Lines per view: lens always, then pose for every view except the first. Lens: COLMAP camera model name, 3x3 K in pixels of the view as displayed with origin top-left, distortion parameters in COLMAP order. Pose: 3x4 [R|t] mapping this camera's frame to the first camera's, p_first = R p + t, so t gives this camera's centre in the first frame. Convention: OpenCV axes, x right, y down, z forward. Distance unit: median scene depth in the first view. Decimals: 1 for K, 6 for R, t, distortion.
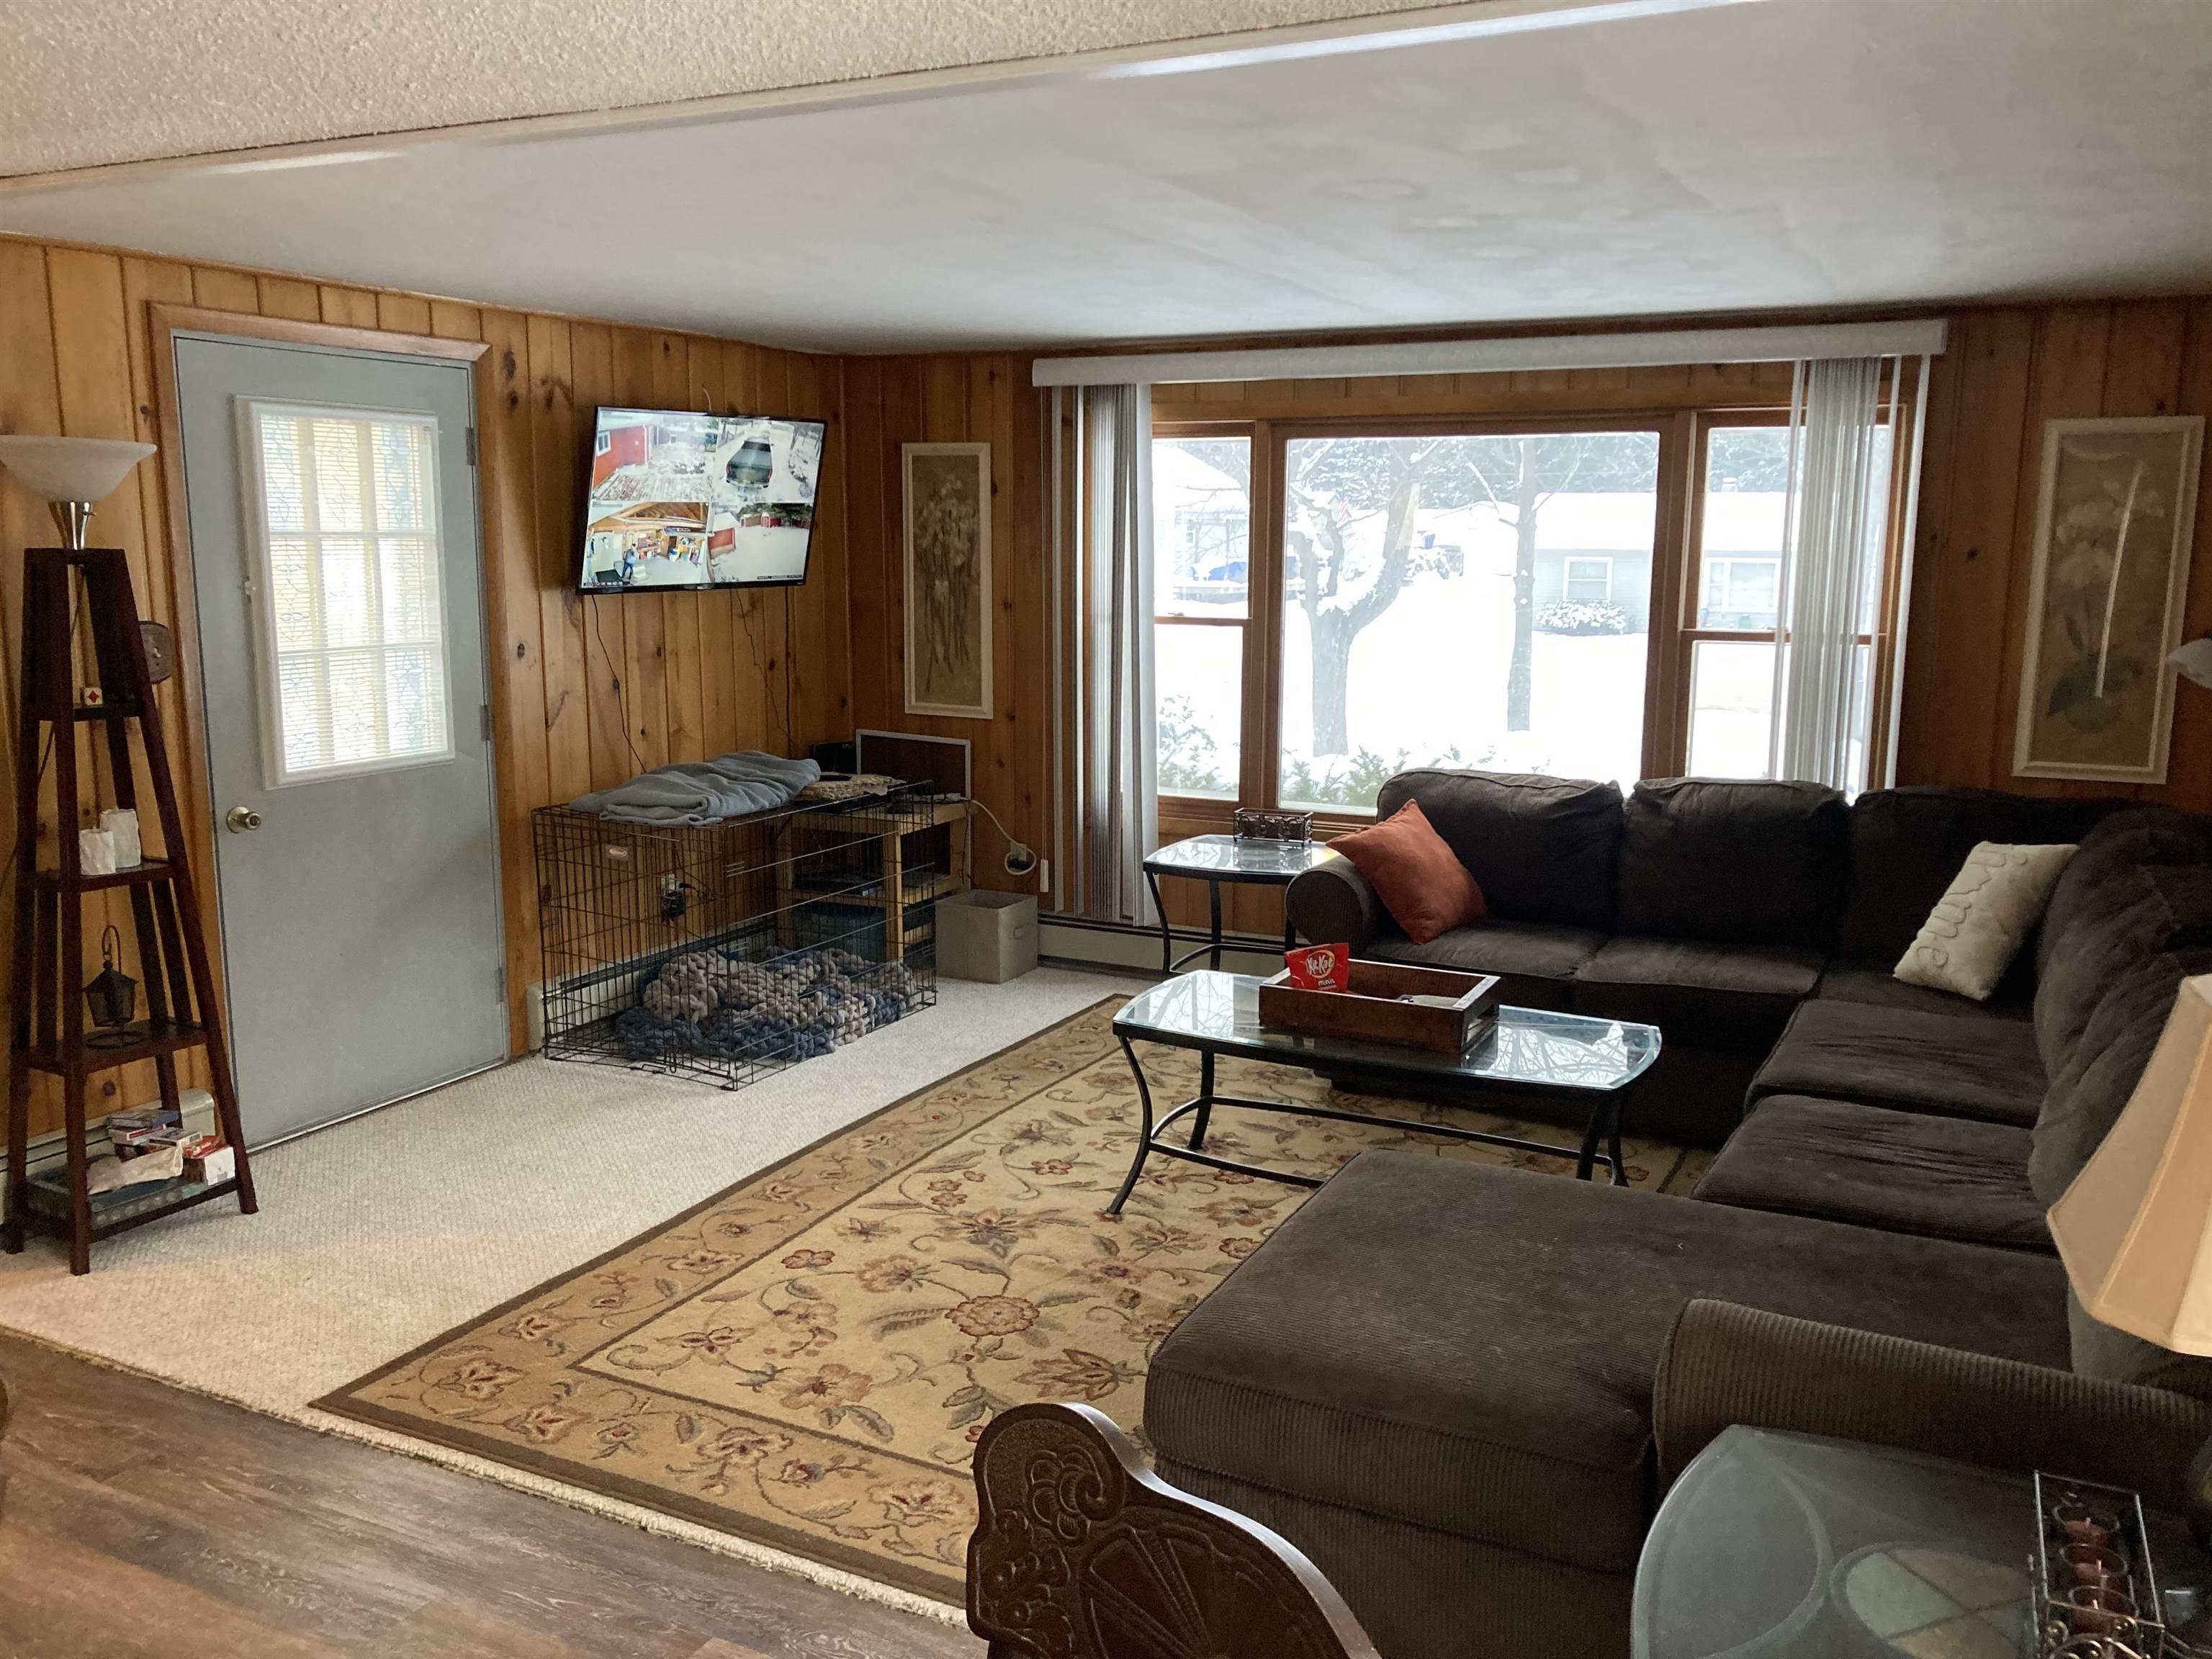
lens RADIAL K [[1801.5, 0, 1104.6], [0, 1801.5, 830.7], [0, 0, 1]] dist [0.071925, -0.102606]
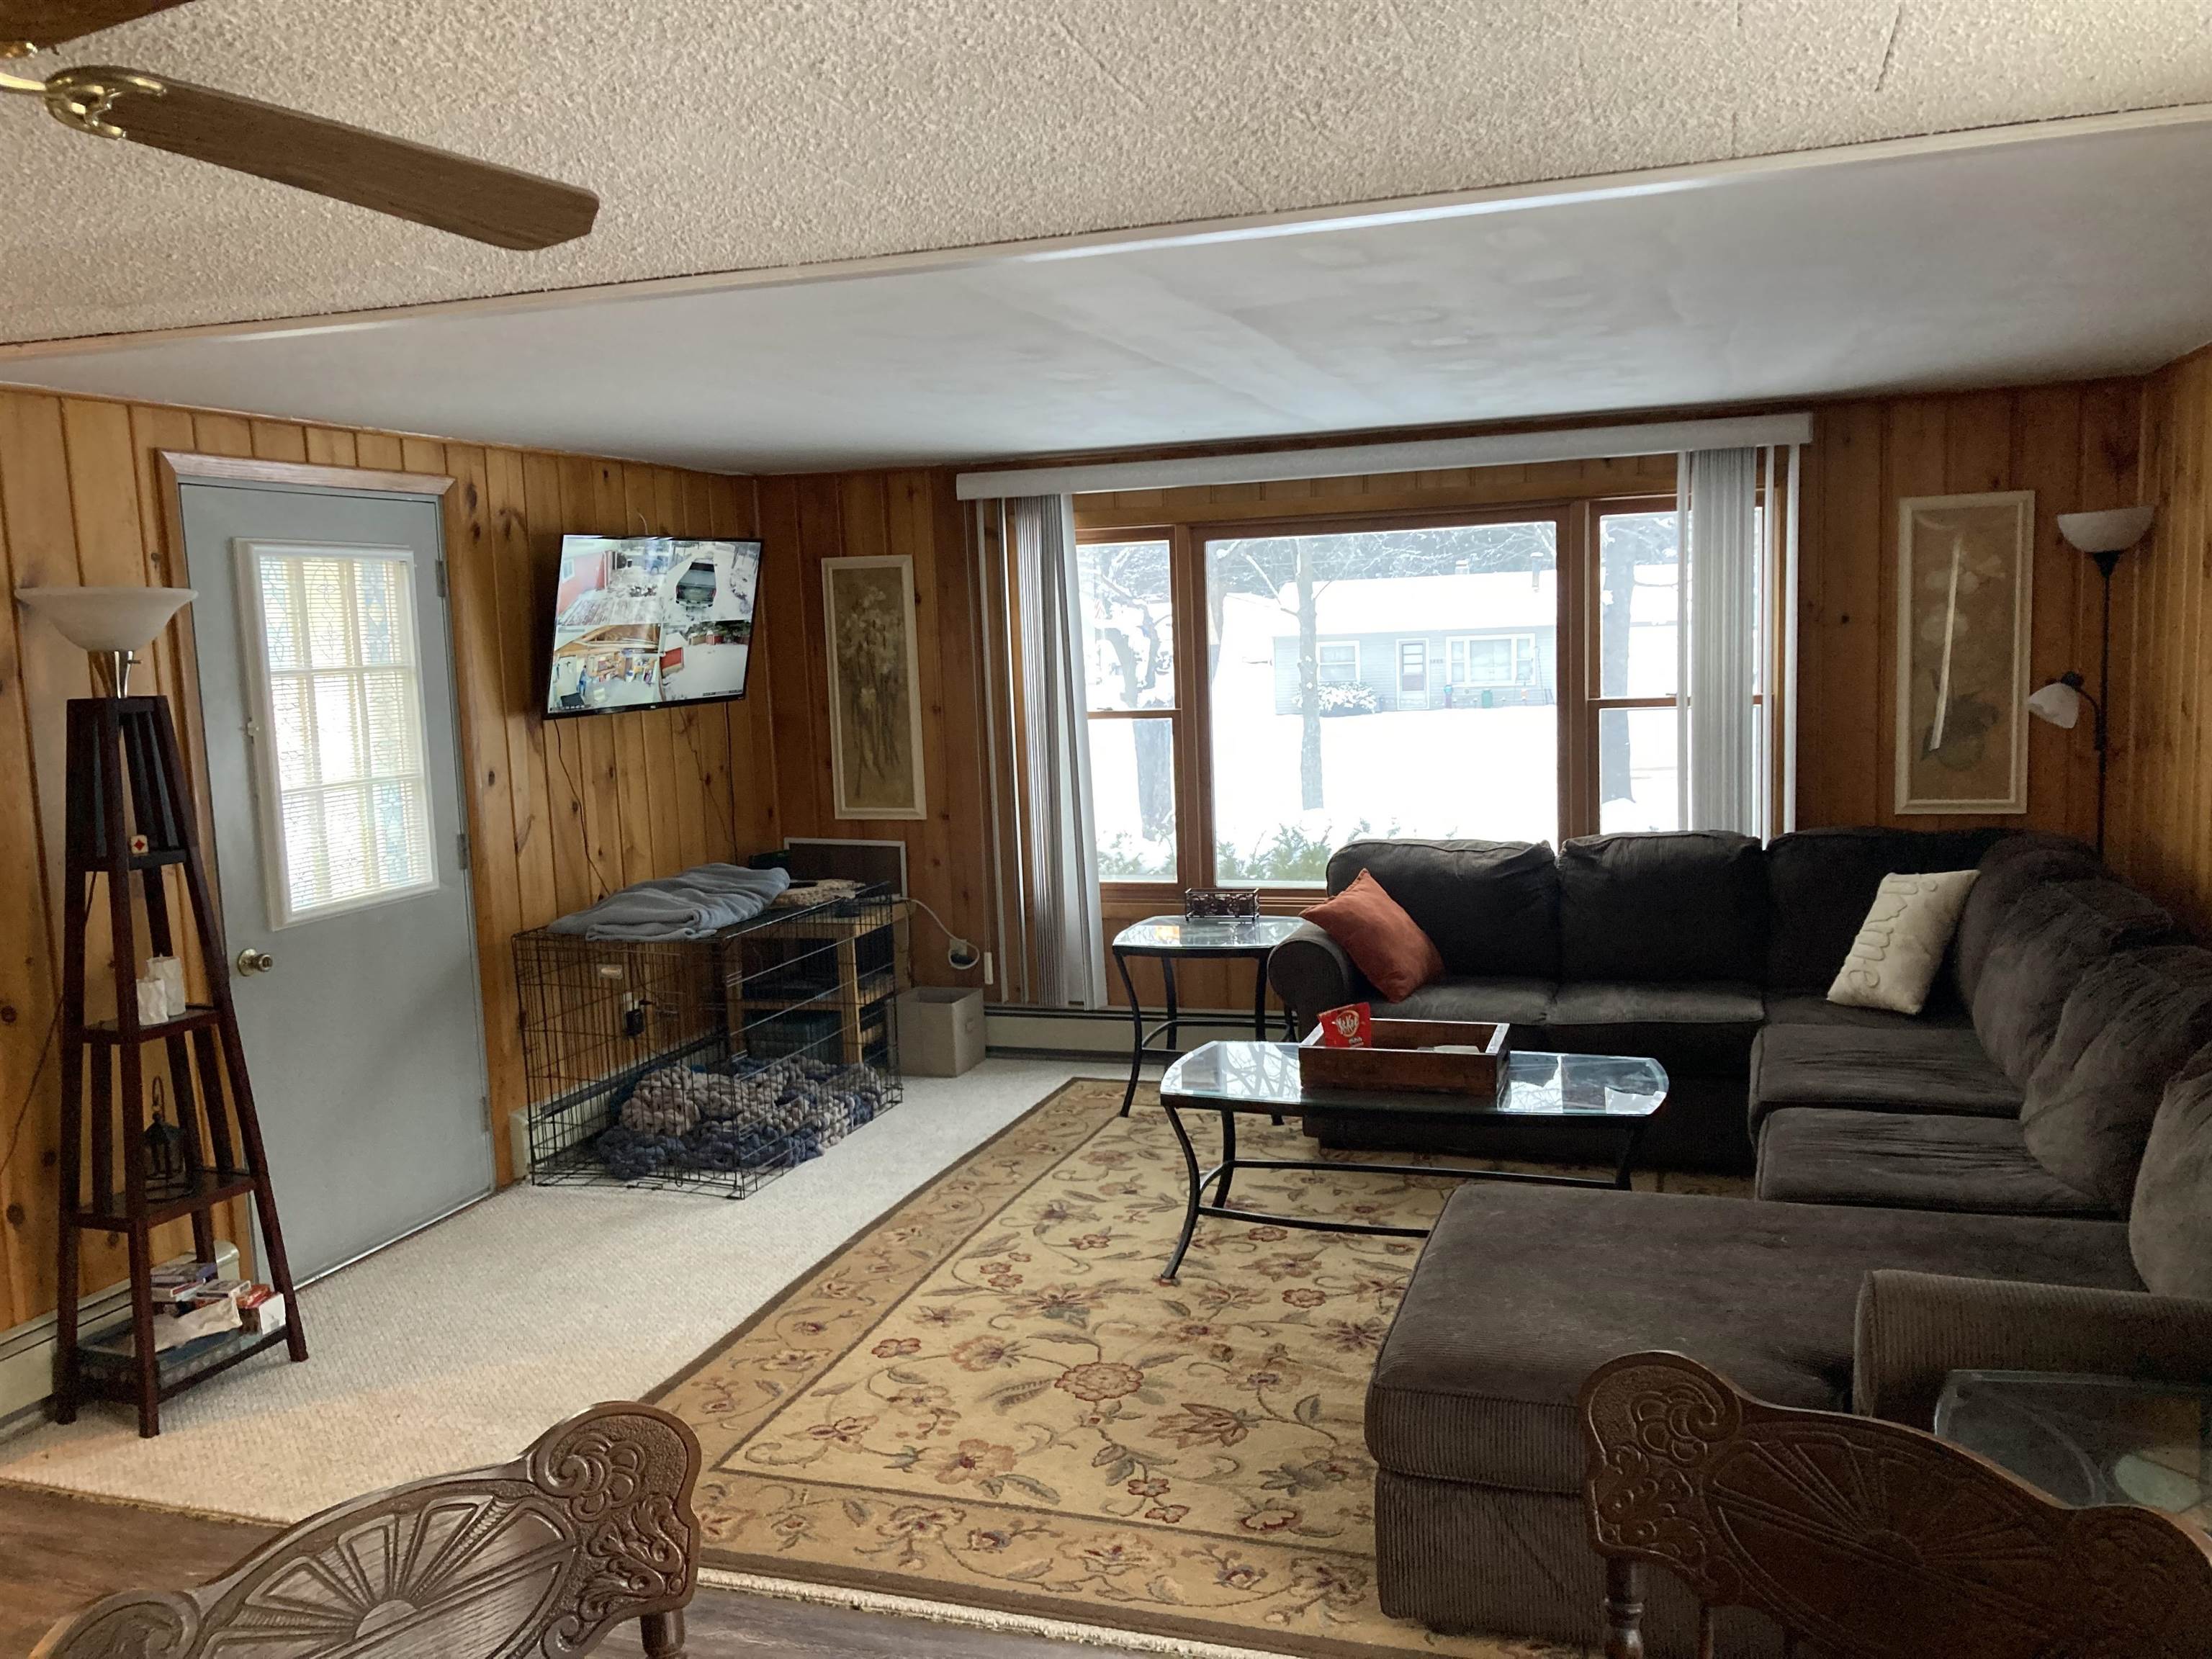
lens RADIAL K [[1801.5, 0, 1104.6], [0, 1801.5, 830.7], [0, 0, 1]] dist [0.071925, -0.102606]
pose [[0.989015, -0.060042, 0.135069, -0.130183], [0.067321, 0.996479, -0.049978, 0.003052], [-0.131593, 0.058522, 0.989575, -0.037486]]
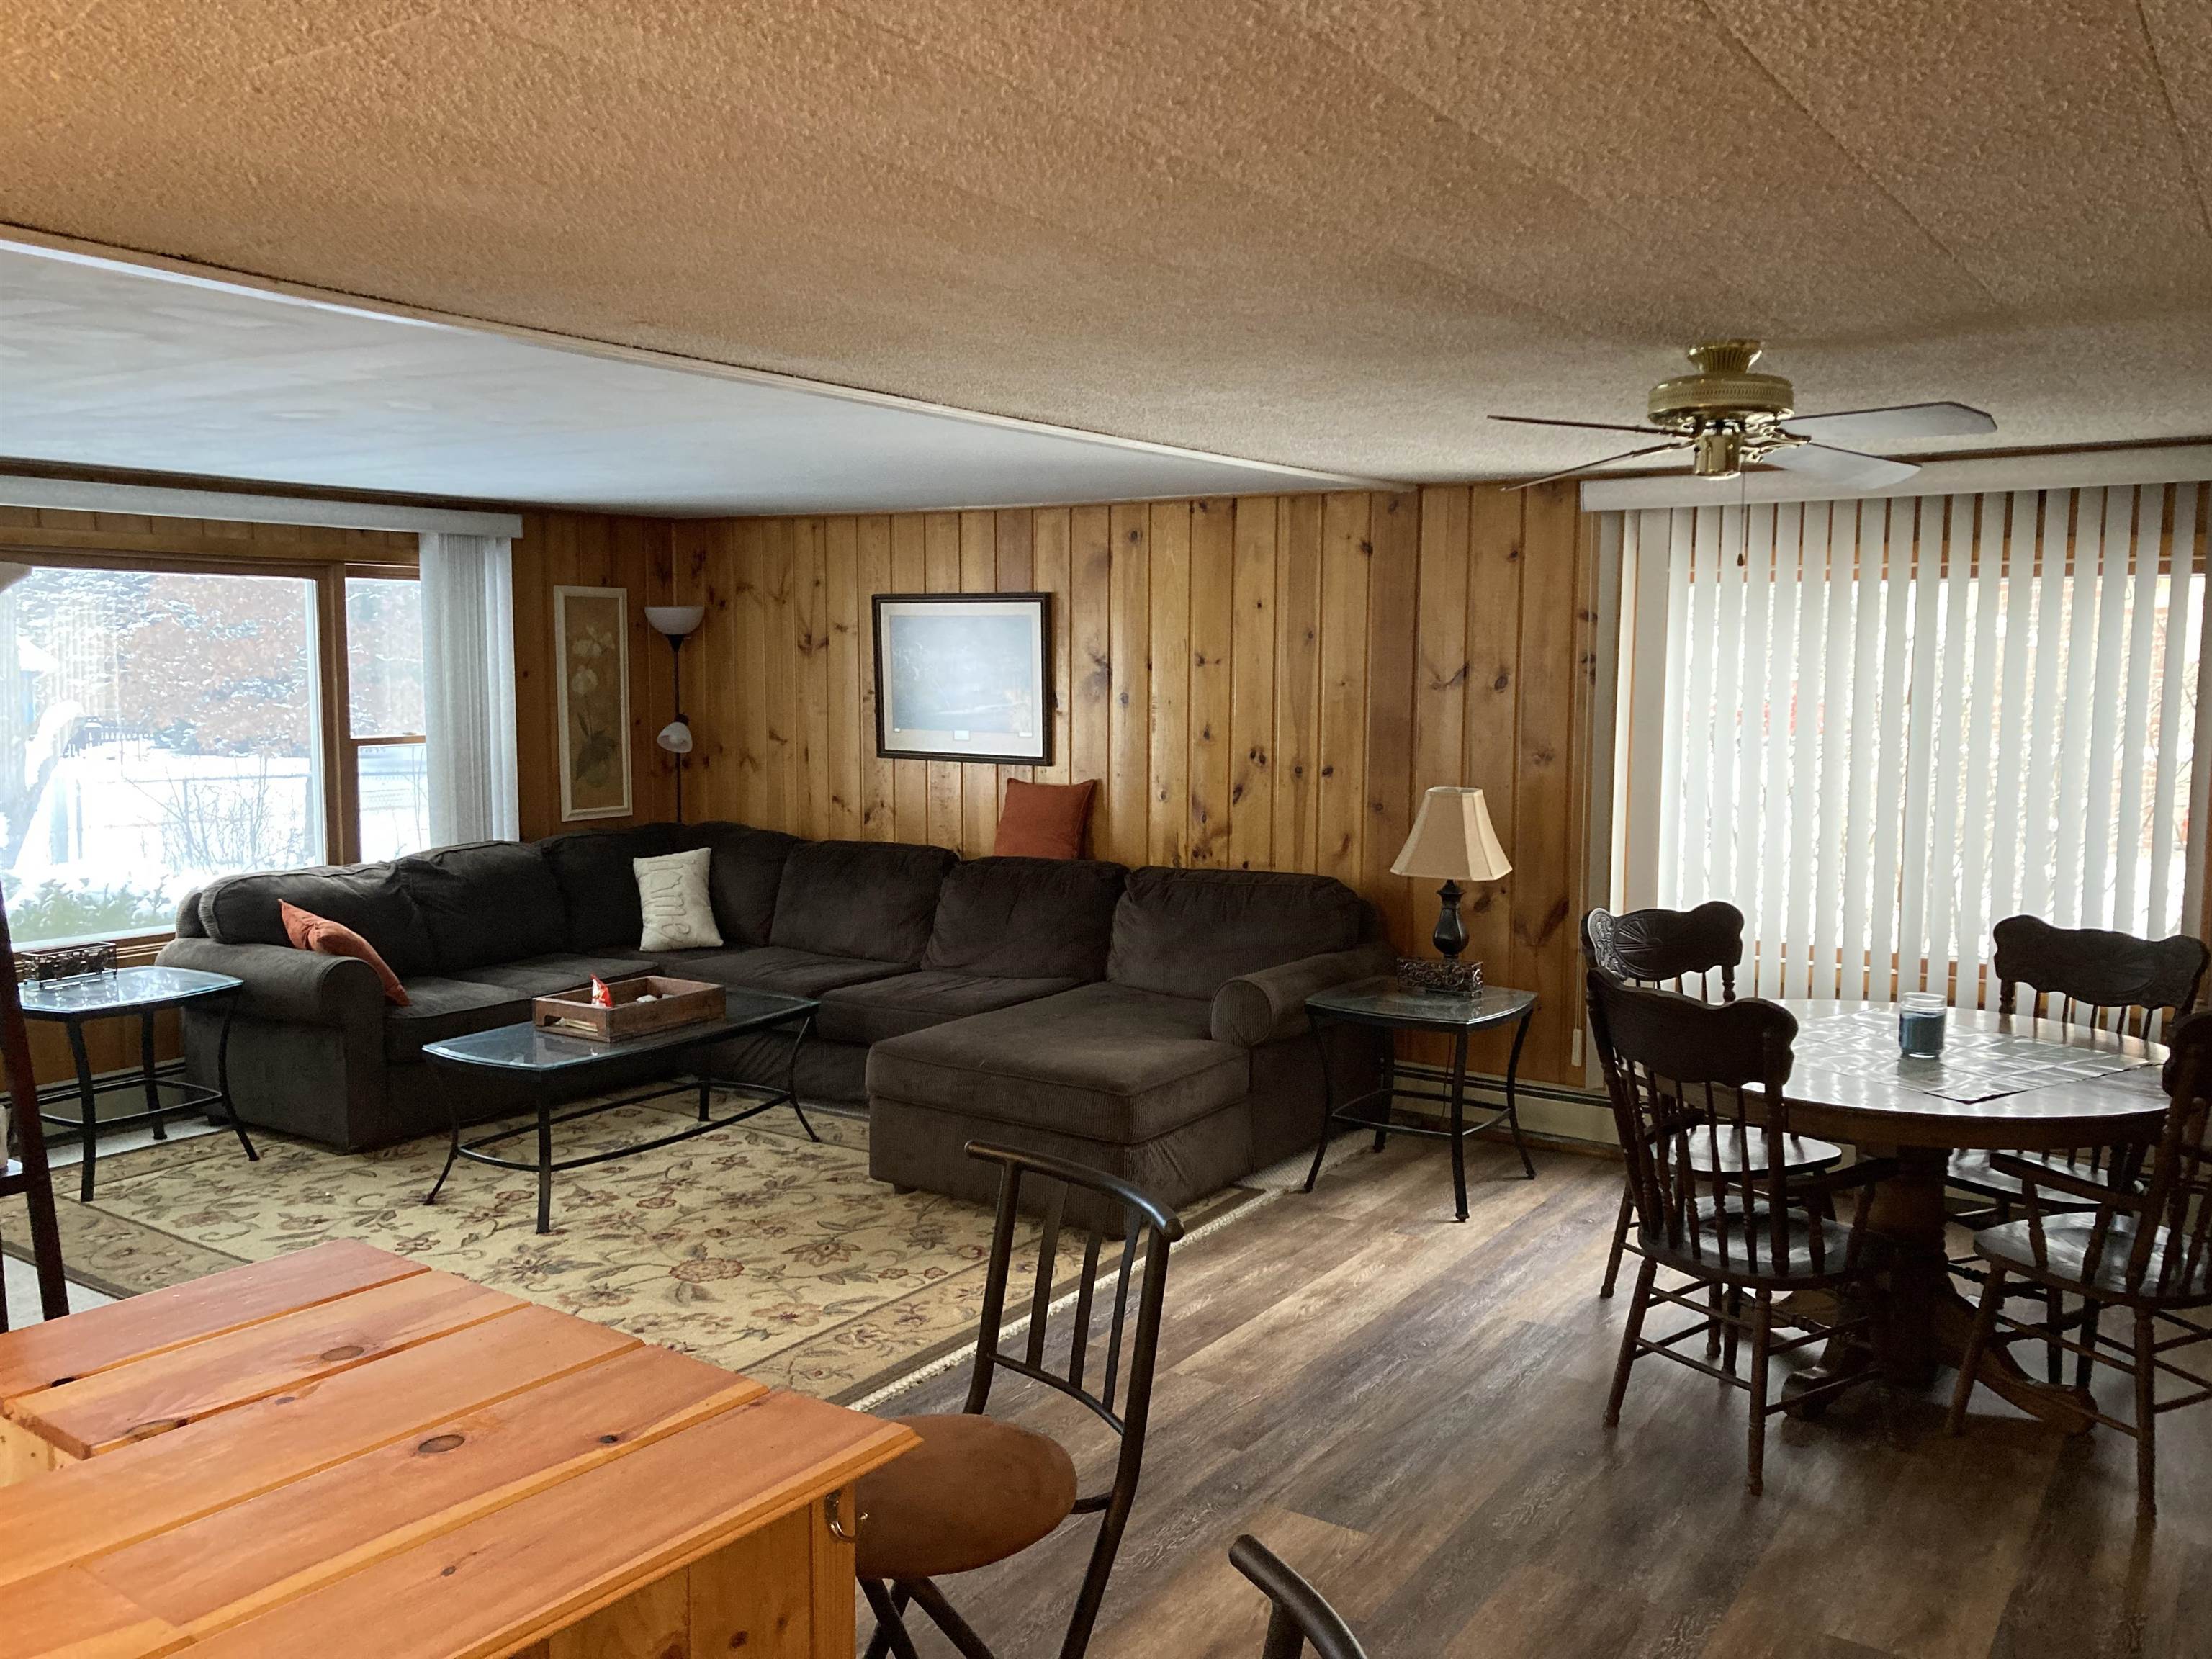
lens RADIAL K [[1832.2, 0, 1112.7], [0, 1832.2, 823.7], [0, 0, 1]] dist [0.027428, -0.011322]
pose [[0.126481, -0.096462, 0.987268, -0.917167], [0.166328, 0.983232, 0.074760, -0.065662], [-0.977925, 0.154754, 0.140404, 0.351867]]
